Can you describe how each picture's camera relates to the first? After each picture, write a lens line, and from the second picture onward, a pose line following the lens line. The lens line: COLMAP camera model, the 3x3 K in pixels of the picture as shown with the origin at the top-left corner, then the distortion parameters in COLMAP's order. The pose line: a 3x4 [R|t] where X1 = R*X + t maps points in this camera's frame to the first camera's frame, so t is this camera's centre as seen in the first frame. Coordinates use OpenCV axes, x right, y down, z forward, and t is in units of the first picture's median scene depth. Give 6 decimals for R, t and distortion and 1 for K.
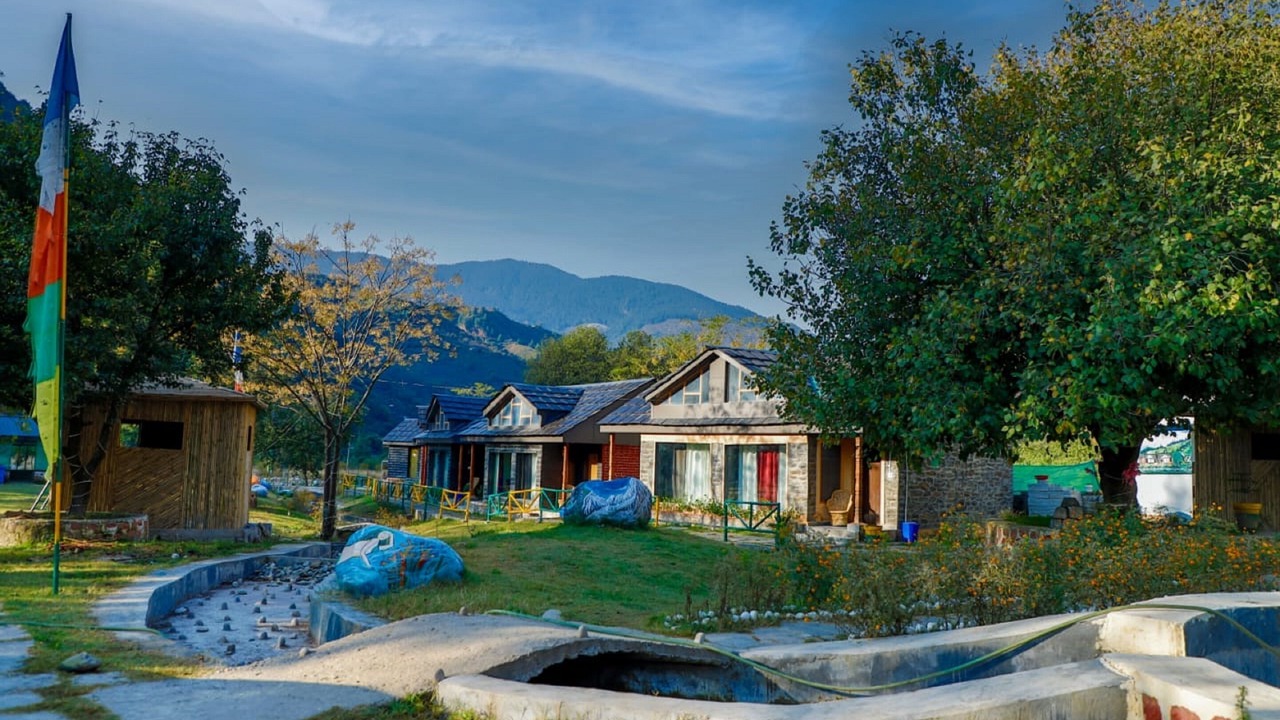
lens RADIAL K [[978.6, 0, 640.0], [0, 978.6, 360.0], [0, 0, 1]] dist [0.010231, 0.002269]
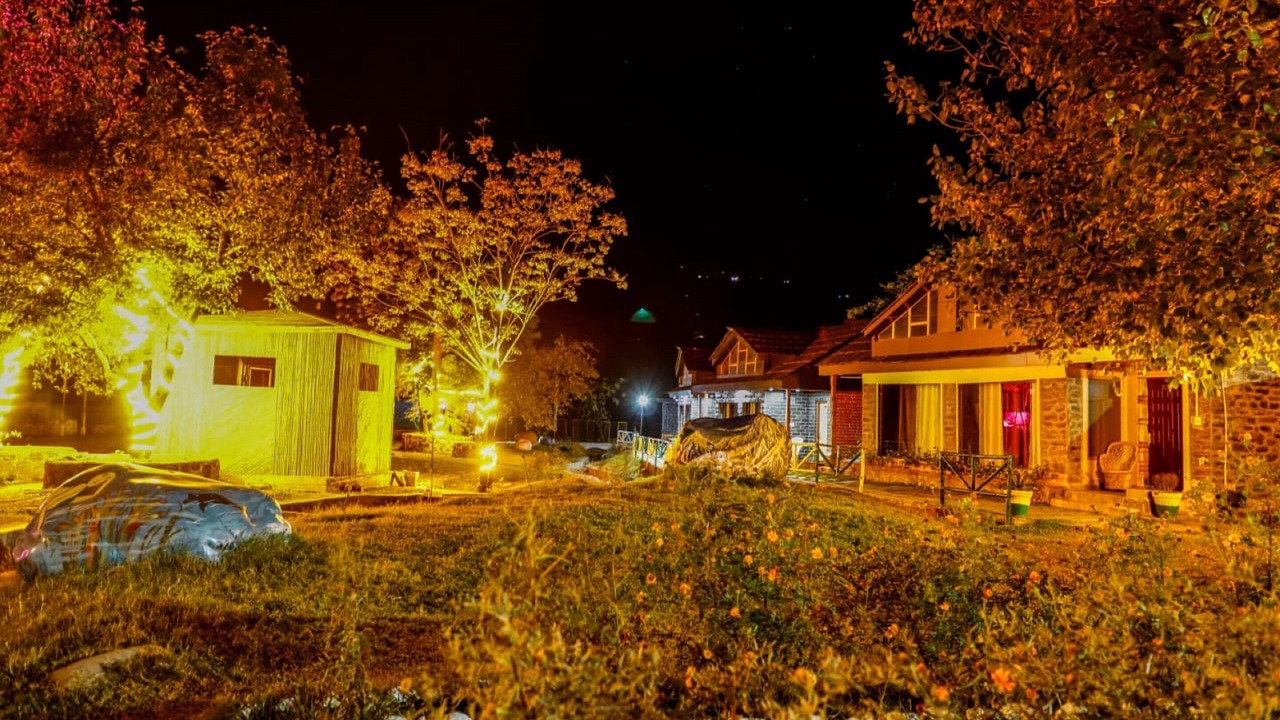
lens RADIAL K [[867.0, 0, 640.0], [0, 867.0, 360.0], [0, 0, 1]] dist [0.001699, -0.000132]
pose [[0.937489, -0.024268, -0.347168, 0.073832], [0.033434, 0.999232, 0.020436, 0.036046], [0.346405, -0.030766, 0.937580, 0.207992]]
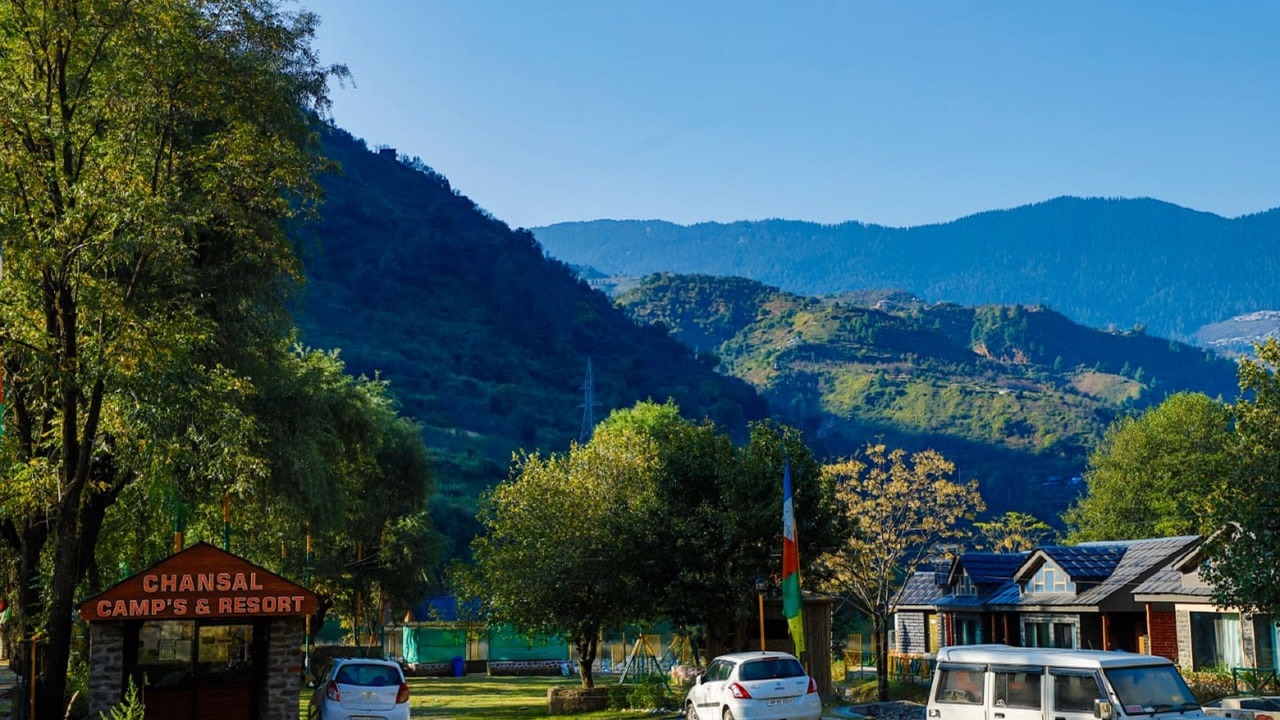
lens RADIAL K [[2100.3, 0, 640.0], [0, 2100.3, 360.0], [0, 0, 1]] dist [0.252316, 0.065778]
pose [[0.938865, -0.085338, -0.333543, 0.212827], [0.080393, 0.996352, -0.028627, -0.135465], [0.334769, 0.000062, 0.942300, -1.096309]]
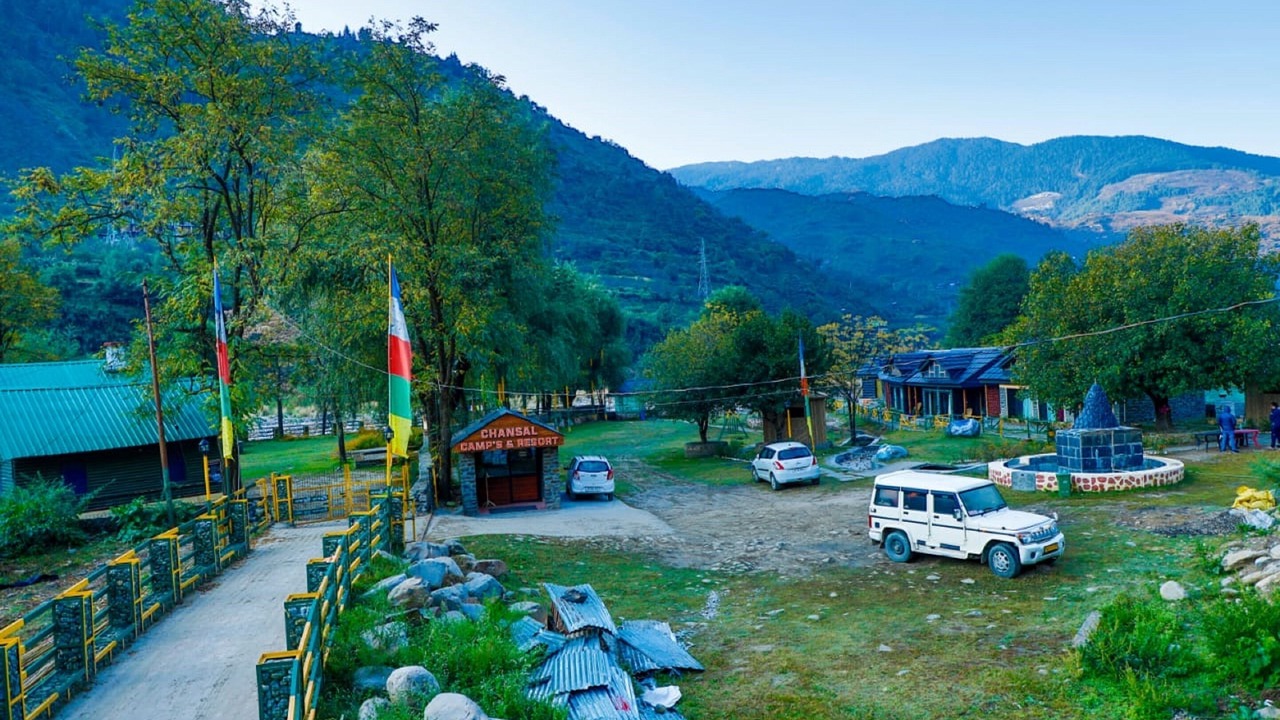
lens RADIAL K [[1051.0, 0, 640.0], [0, 1051.0, 360.0], [0, 0, 1]] dist [-0.036400, -0.001519]
pose [[0.901779, -0.081000, -0.424539, 0.222200], [0.128740, 0.988033, 0.084950, -0.218479], [0.412577, -0.131261, 0.901416, -1.063976]]
